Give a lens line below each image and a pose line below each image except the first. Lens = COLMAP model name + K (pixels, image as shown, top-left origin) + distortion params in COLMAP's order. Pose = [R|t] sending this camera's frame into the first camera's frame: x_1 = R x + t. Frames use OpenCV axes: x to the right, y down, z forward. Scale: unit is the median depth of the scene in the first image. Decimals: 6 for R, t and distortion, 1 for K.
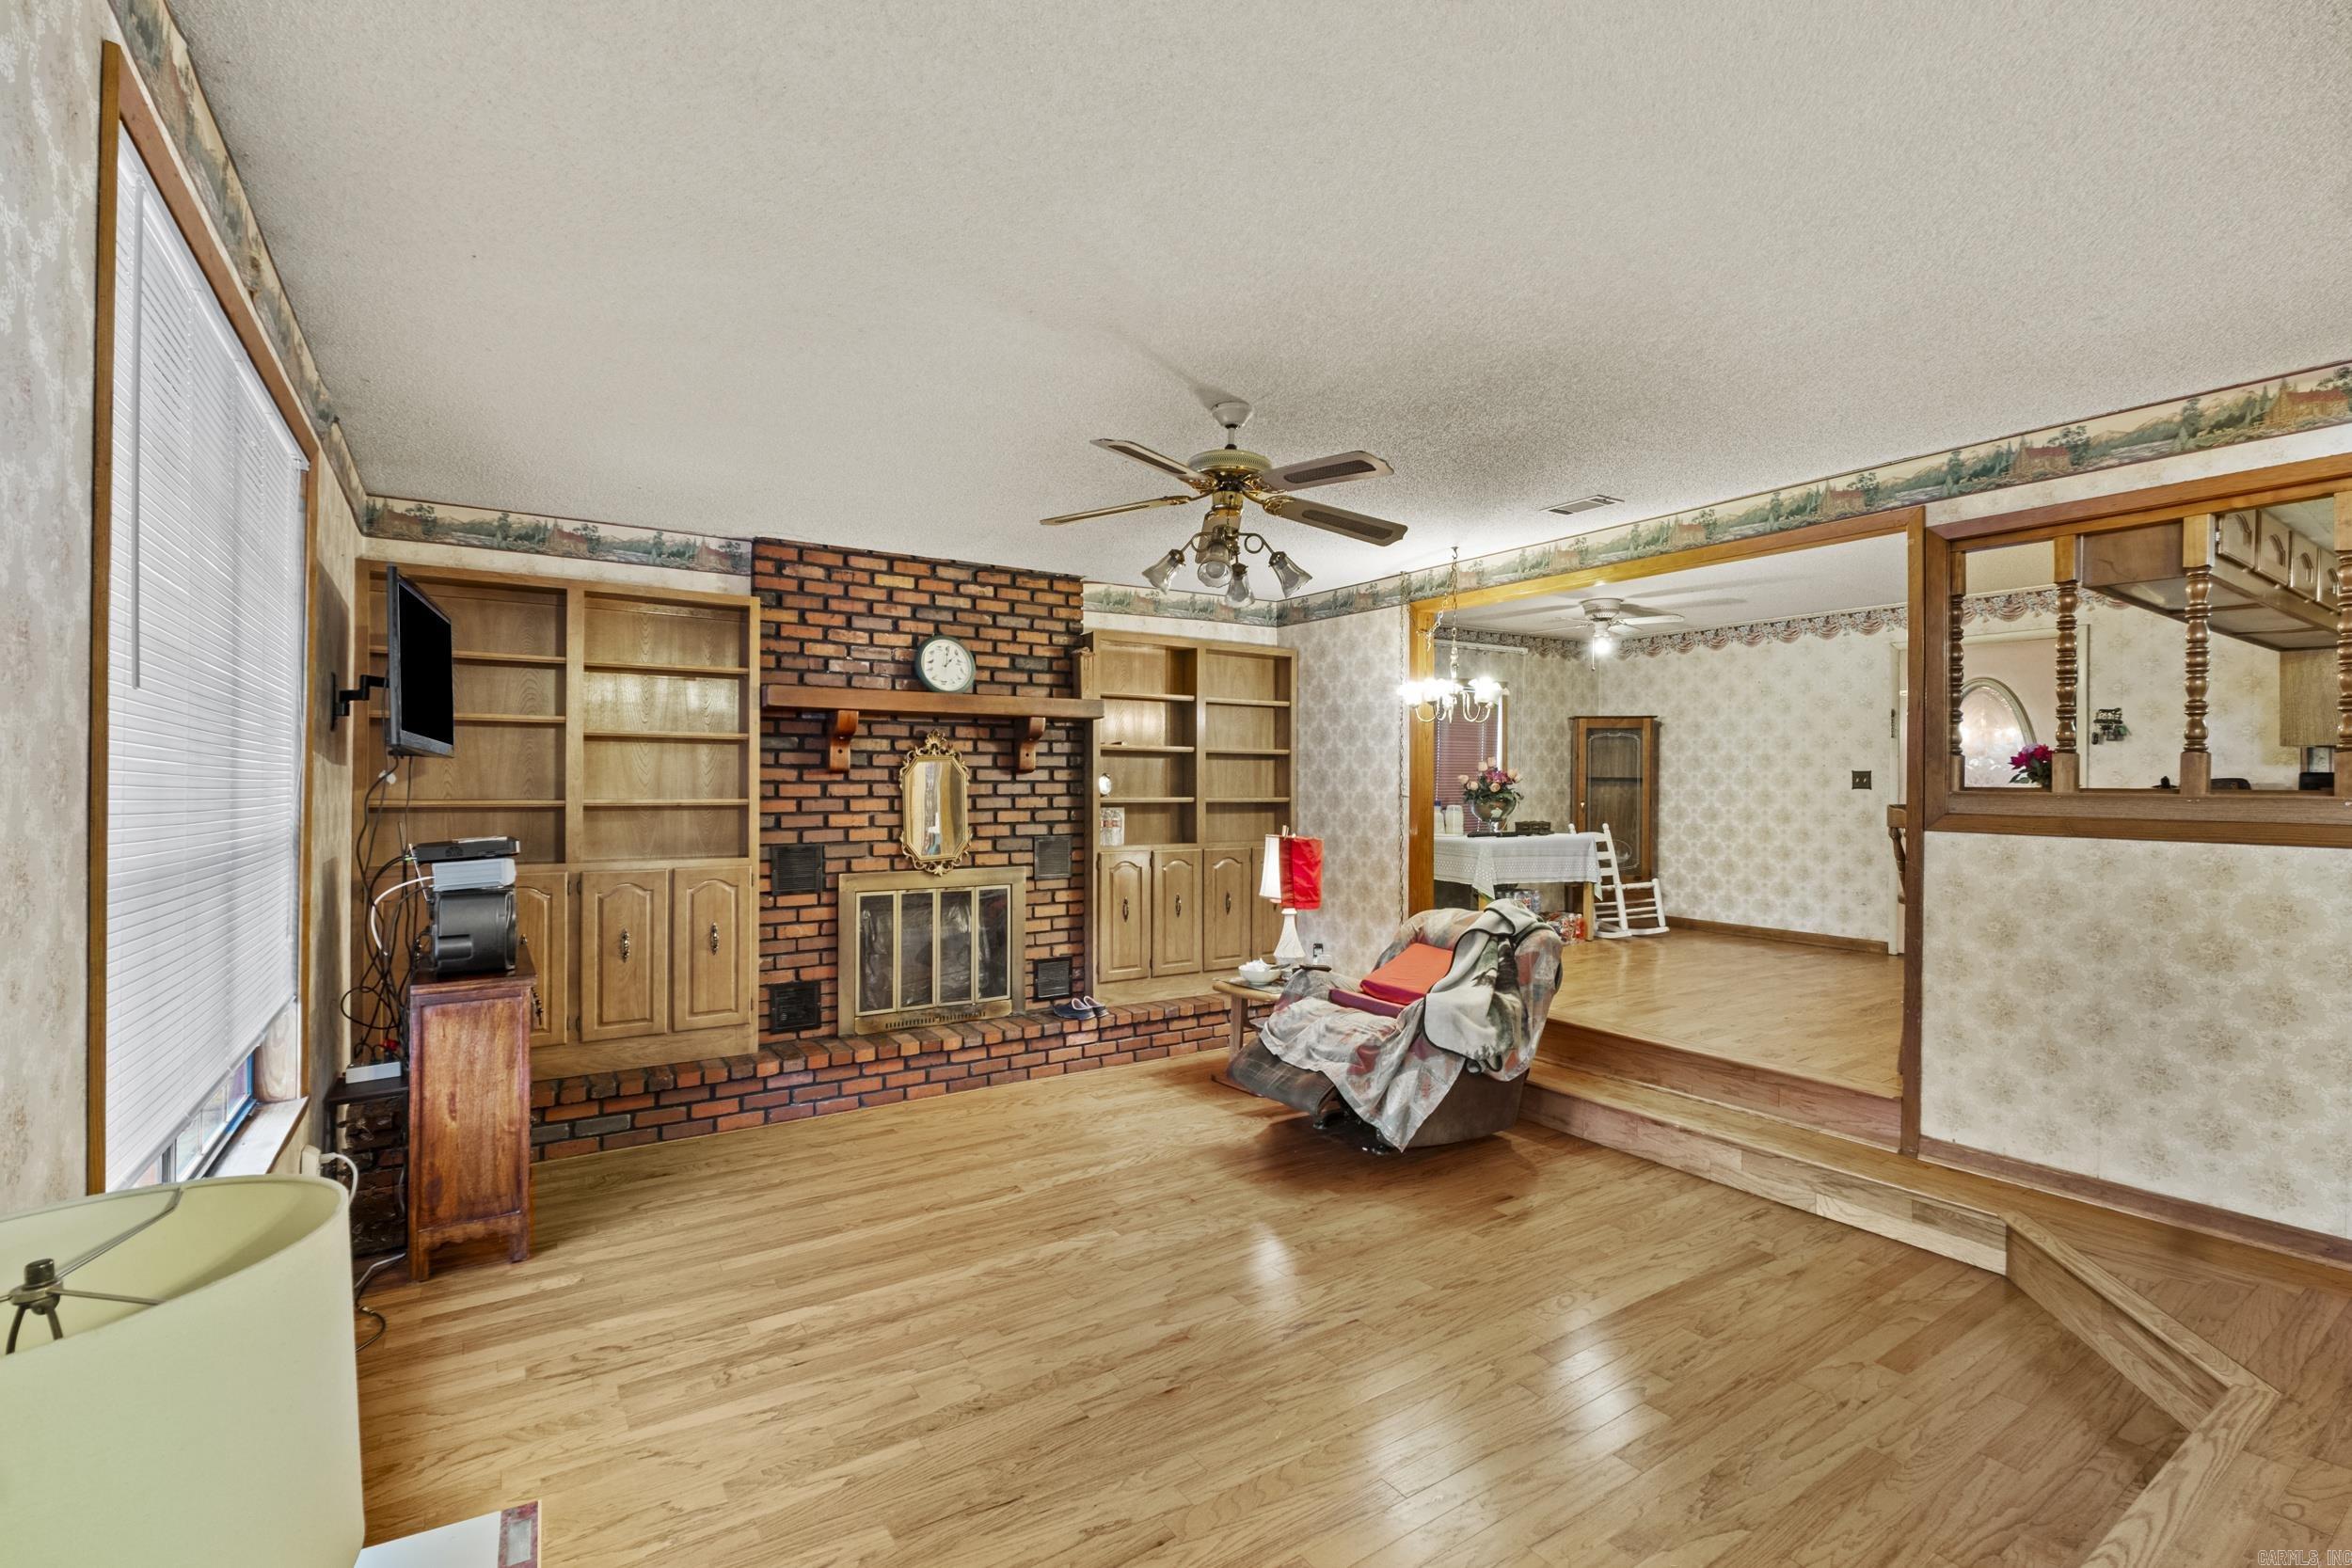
lens RADIAL K [[1028.4, 0, 1156.5], [0, 1028.4, 785.6], [0, 0, 1]] dist [-0.003340, 0.000255]
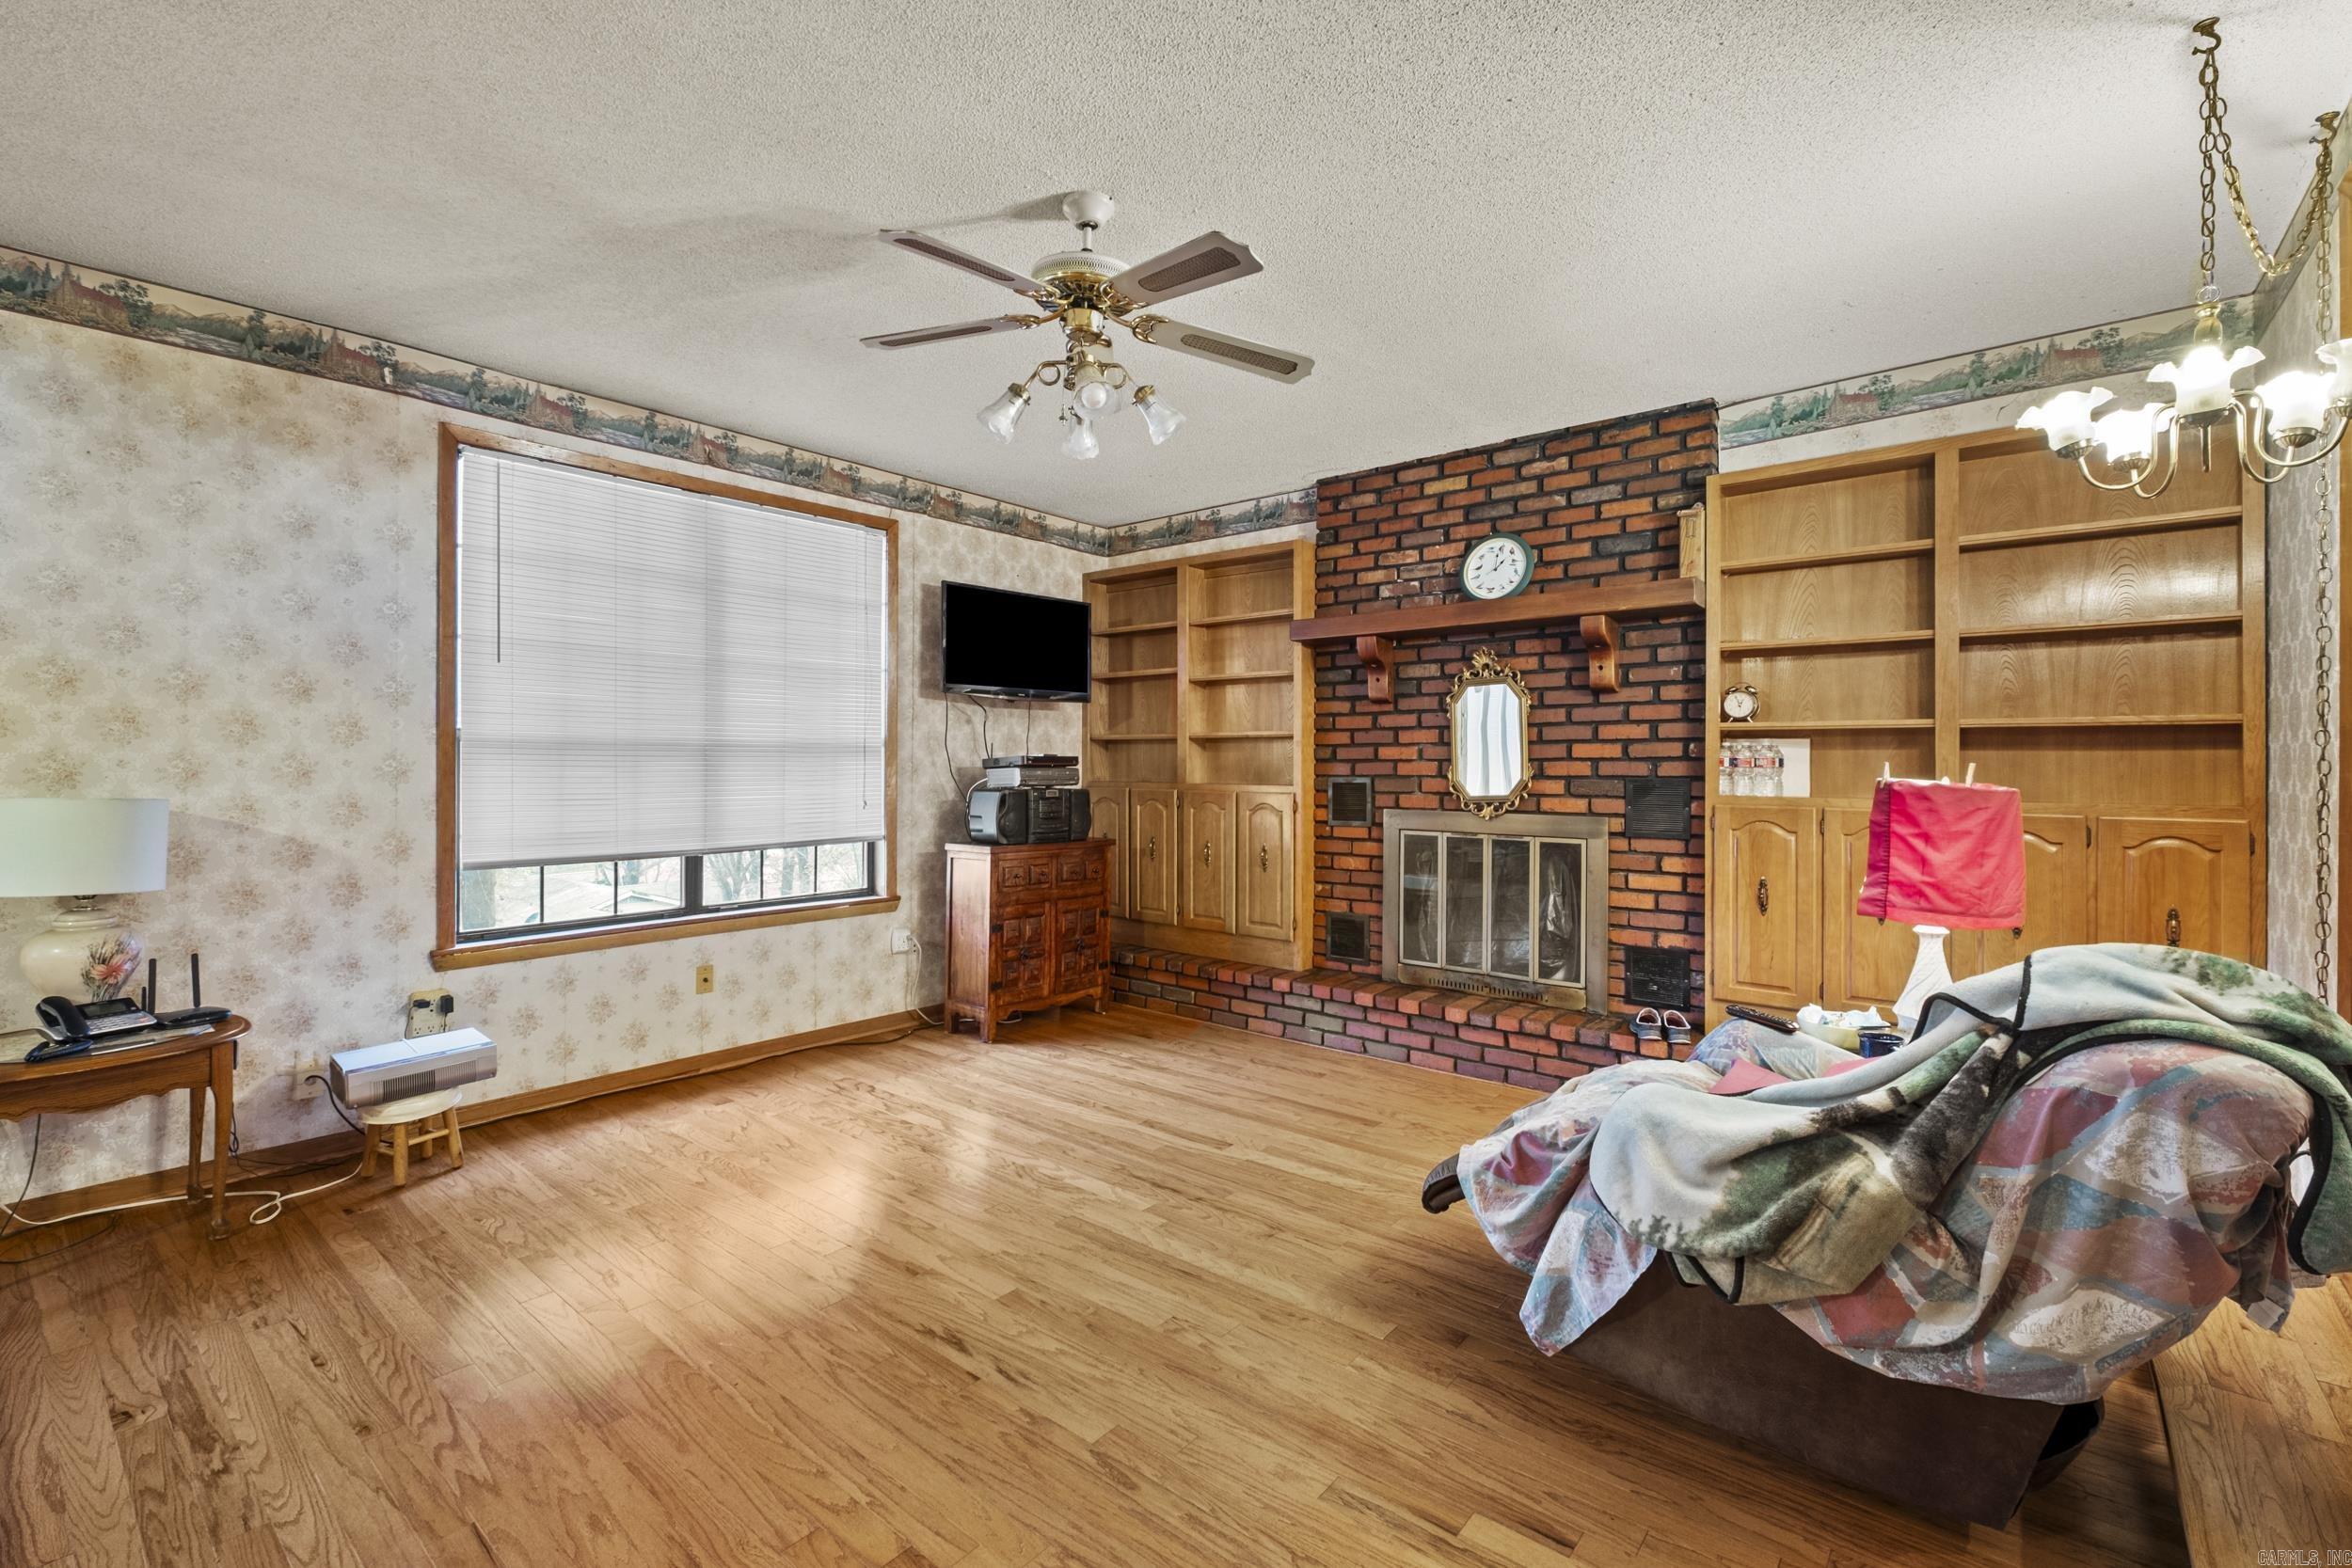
lens RADIAL K [[1027.6, 0, 1155.4], [0, 1027.6, 756.6], [0, 0, 1]] dist [-0.002691, 0.000041]
pose [[0.291933, -0.003147, -0.956434, 0.523750], [0.001265, 0.999995, -0.002905, 0.038757], [0.956438, -0.000362, 0.291935, 0.500206]]
